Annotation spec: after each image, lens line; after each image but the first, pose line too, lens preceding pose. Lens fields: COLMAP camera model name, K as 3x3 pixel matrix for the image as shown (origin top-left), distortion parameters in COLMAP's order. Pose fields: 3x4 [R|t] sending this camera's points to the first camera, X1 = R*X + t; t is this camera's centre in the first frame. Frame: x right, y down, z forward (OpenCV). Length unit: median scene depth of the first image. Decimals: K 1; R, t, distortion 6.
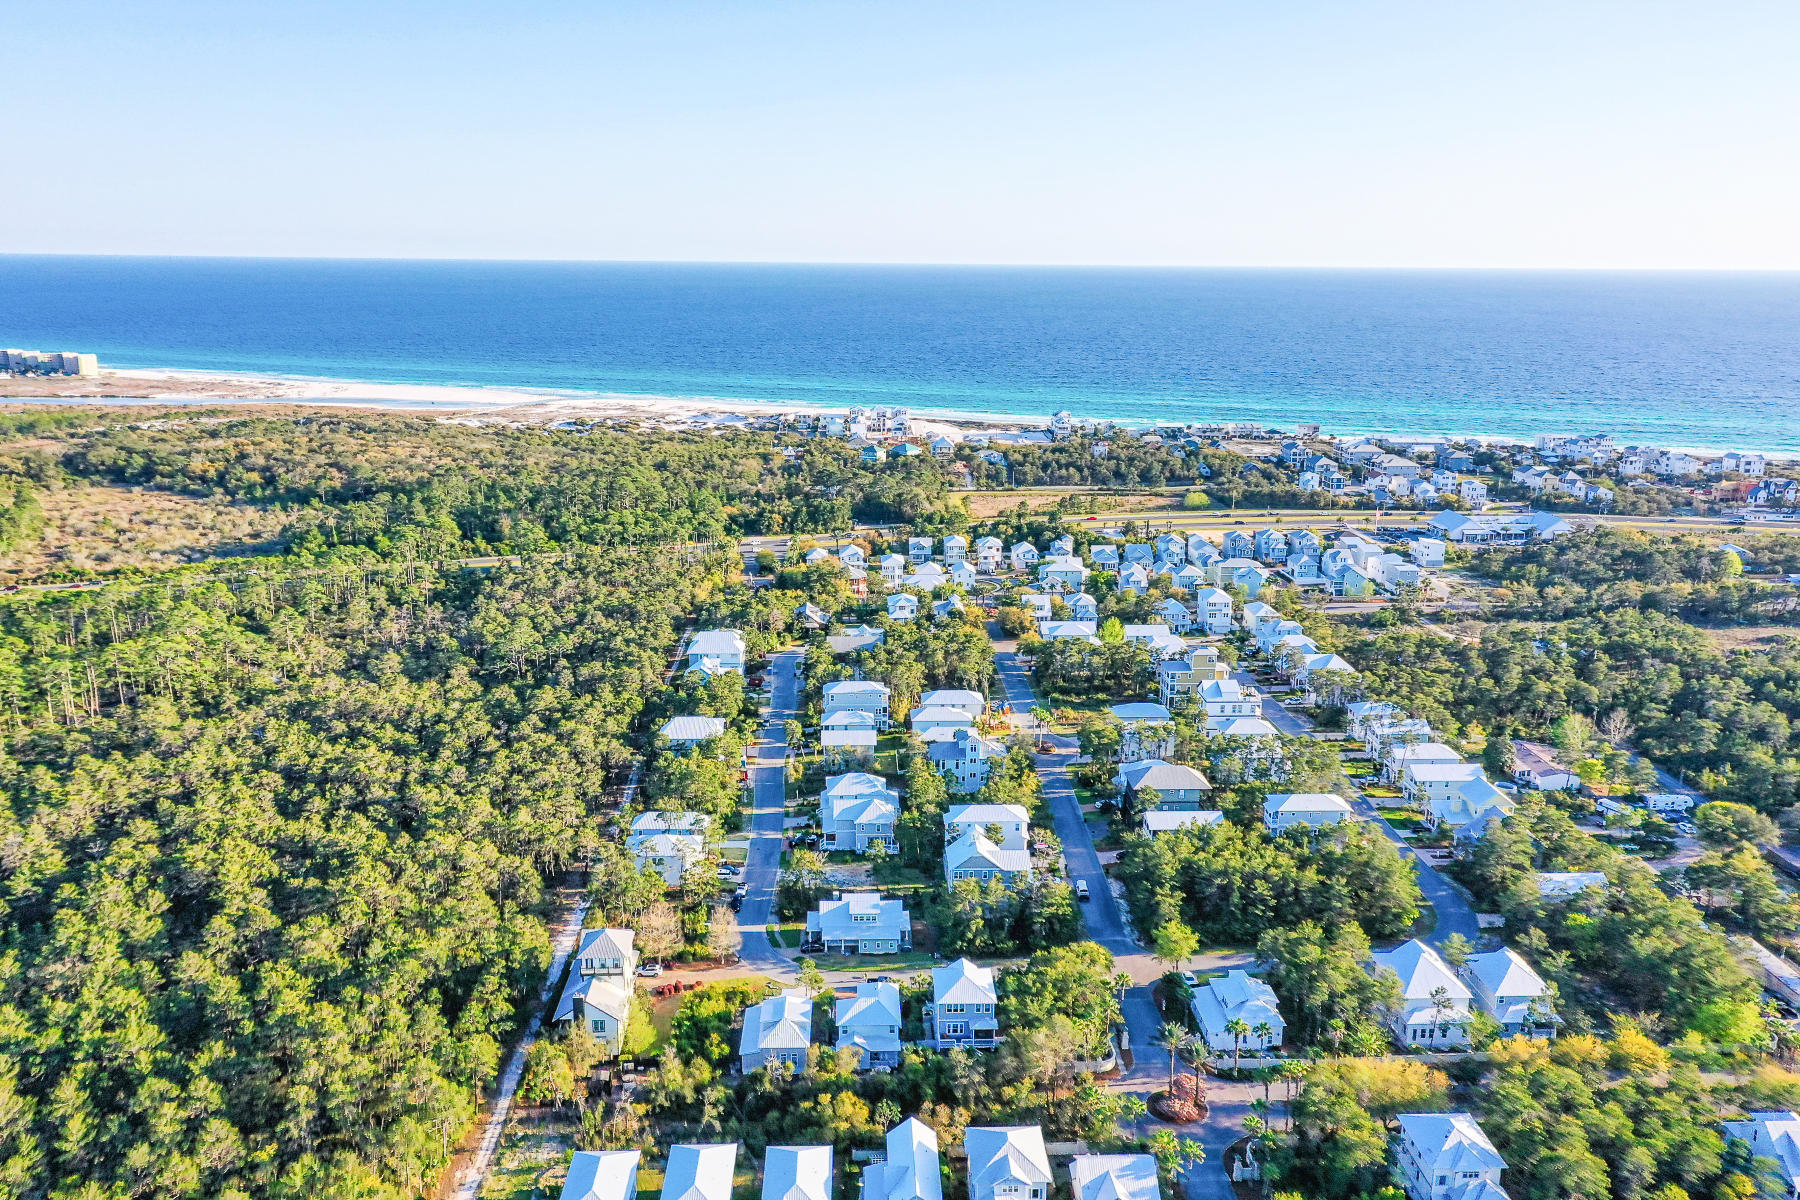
lens RADIAL K [[1427.3, 0, 897.8], [0, 1427.3, 603.5], [0, 0, 1]] dist [0.014917, -0.000578]
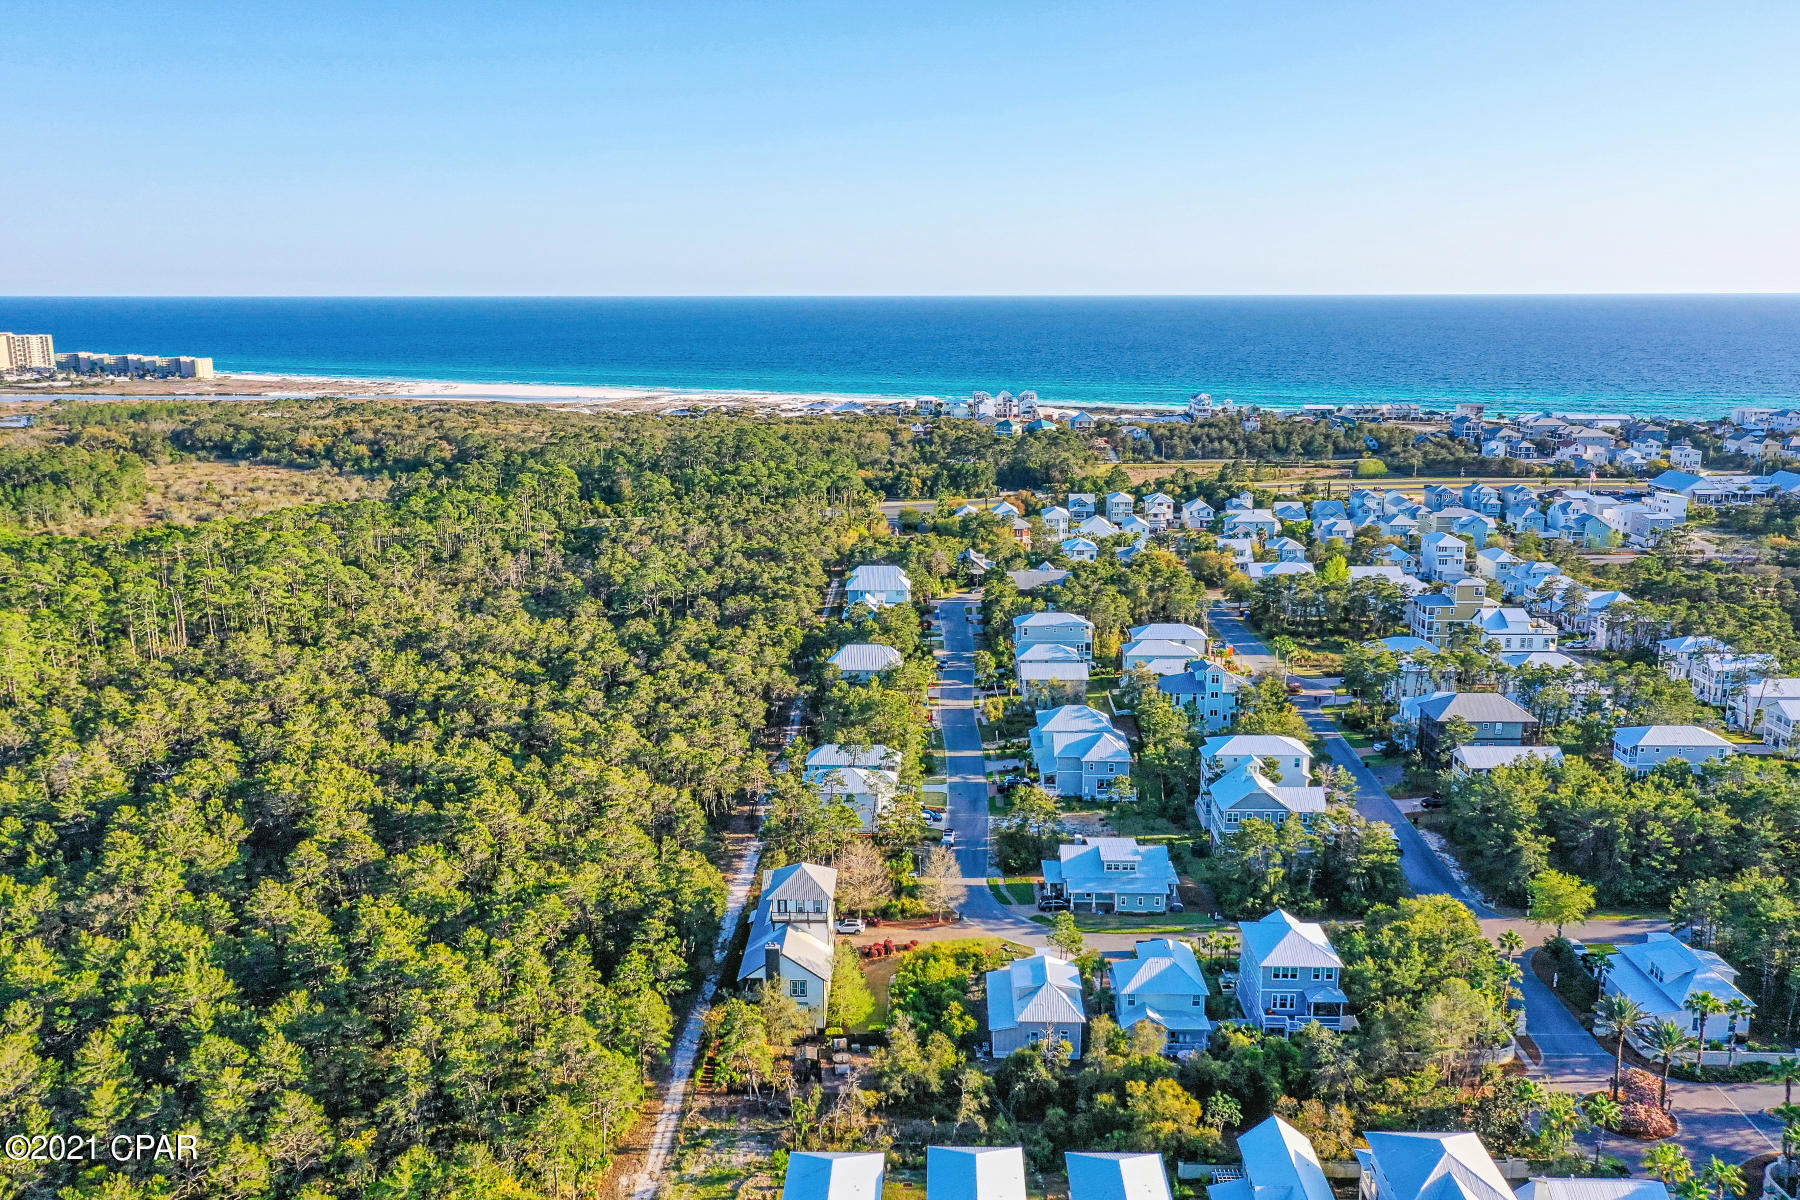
lens RADIAL K [[1425.4, 0, 901.2], [0, 1425.4, 597.6], [0, 0, 1]] dist [0.003827, 0.005244]
pose [[0.998120, 0.001886, -0.061258, -0.084571], [-0.003442, 0.999674, -0.025301, 0.084249], [0.061190, 0.025465, 0.997801, 0.196496]]
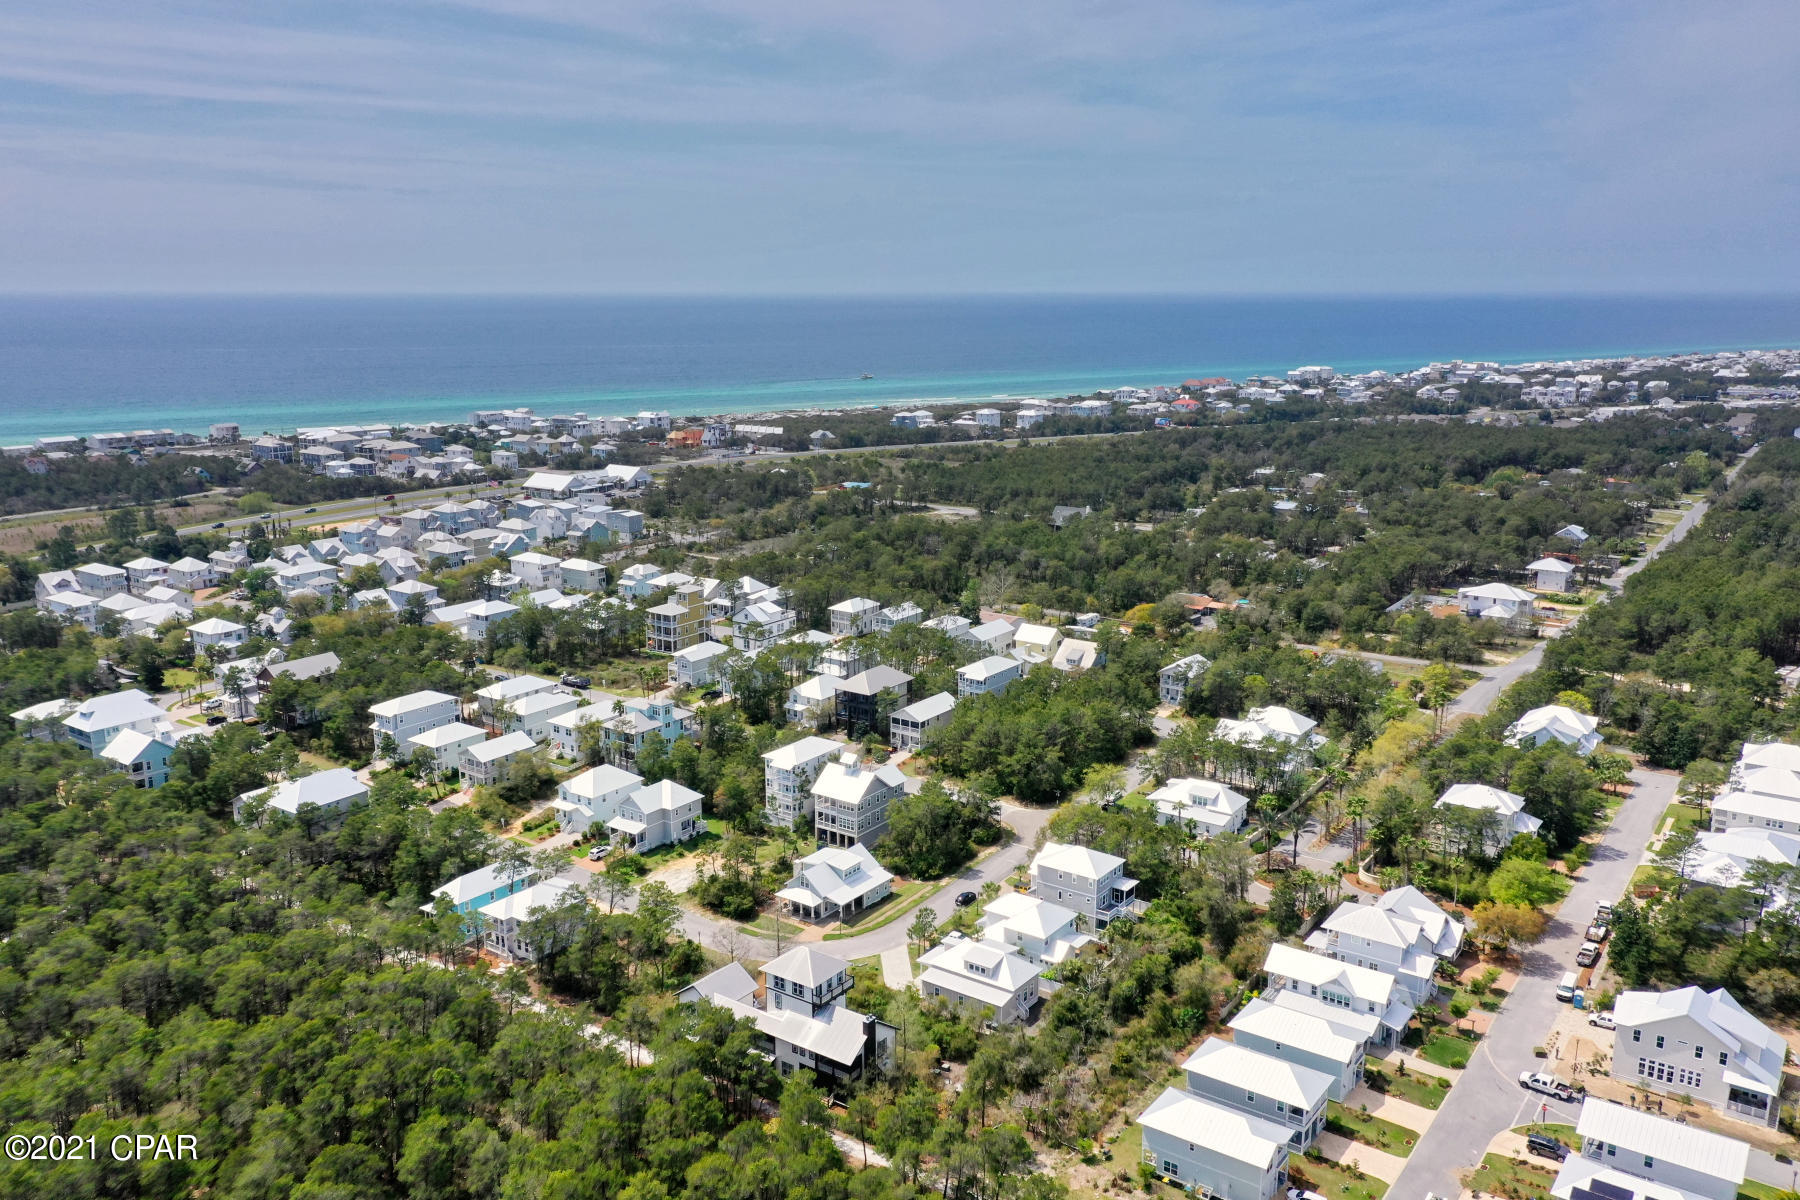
lens RADIAL K [[1412.7, 0, 900.0], [0, 1412.7, 600.0], [0, 0, 1]] dist [-0.004016, 0.002416]
pose [[0.610434, -0.176745, 0.772096, -0.586866], [0.187987, 0.979262, 0.075542, -0.006820], [-0.769436, 0.099031, 0.631000, 0.355832]]
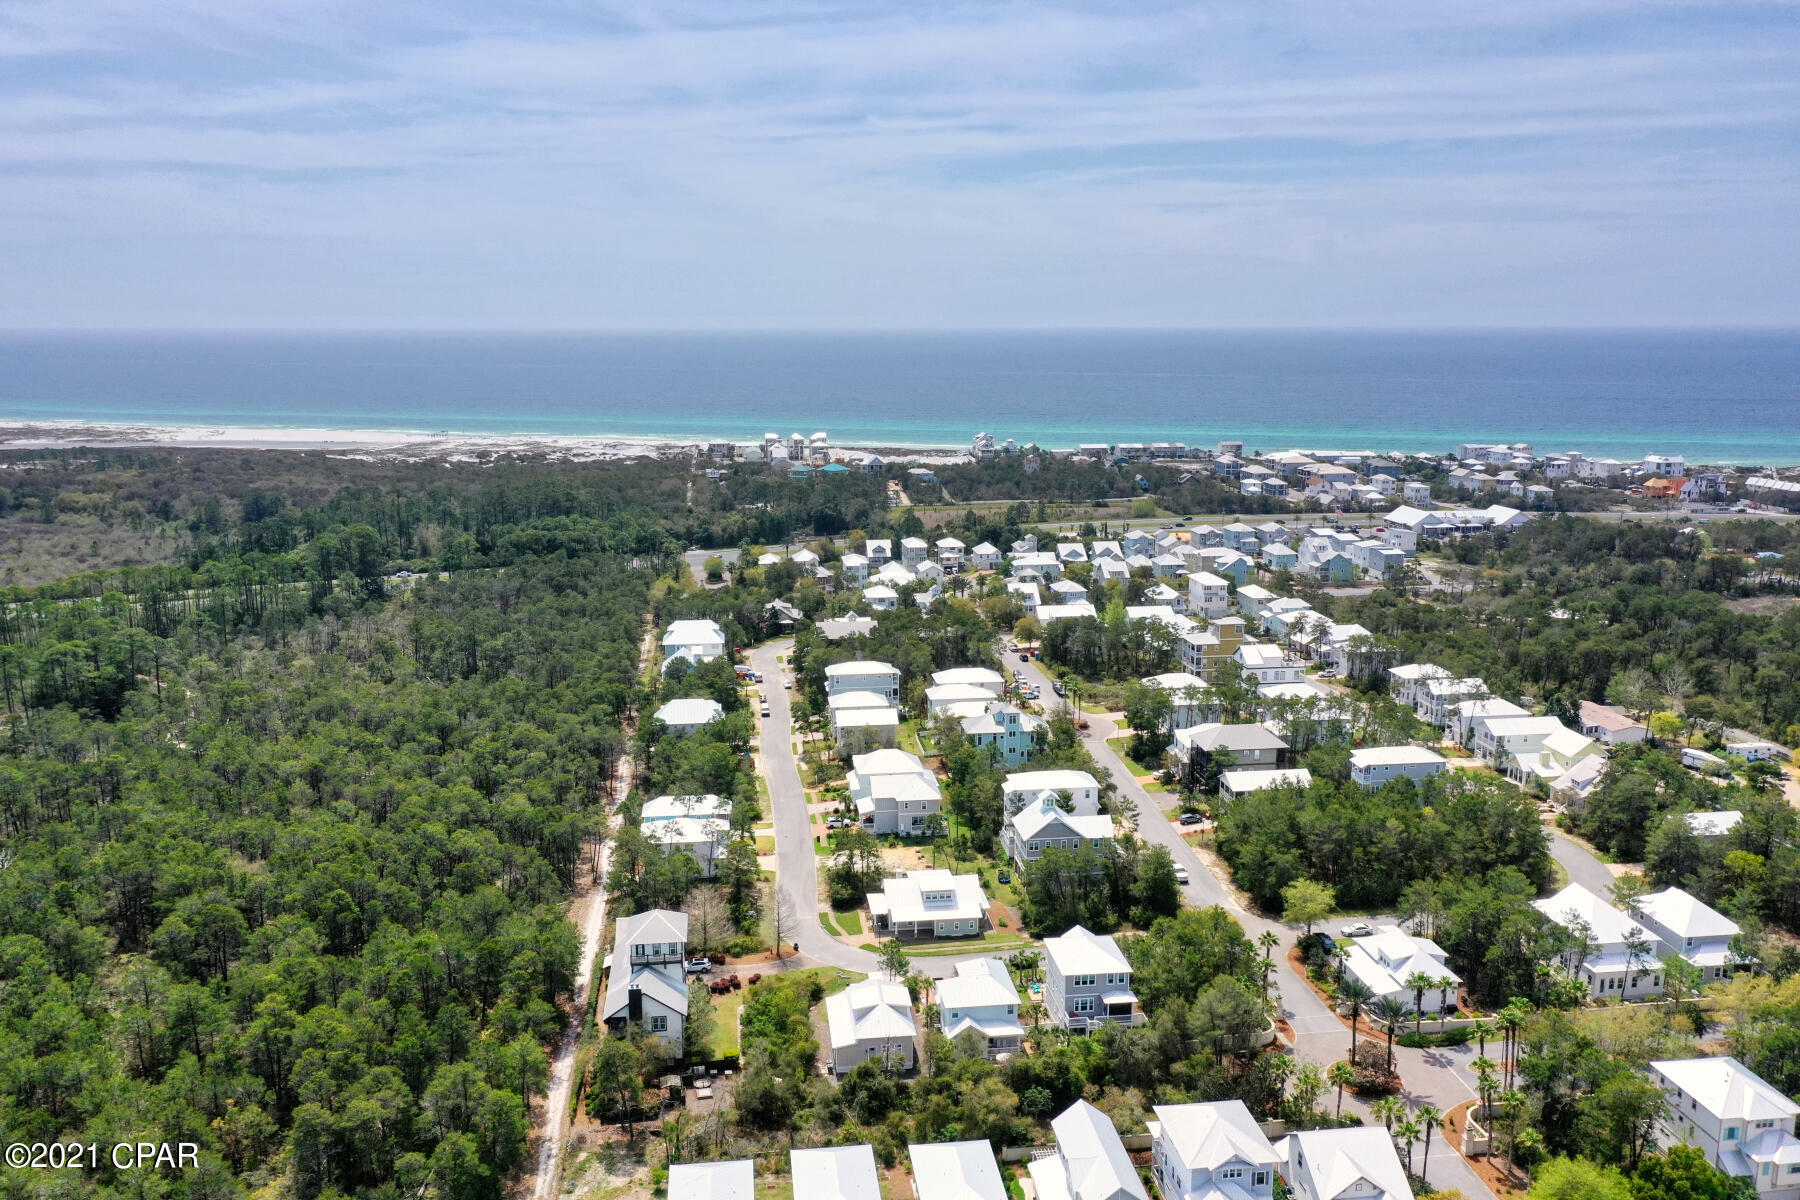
lens RADIAL K [[1422.7, 0, 900.5], [0, 1422.7, 610.5], [0, 0, 1]] dist [0.008840, 0.005234]
pose [[0.995987, -0.027471, 0.085183, -0.102194], [0.030644, 0.998876, -0.036169, 0.069695], [-0.084094, 0.038634, 0.995709, 0.123641]]
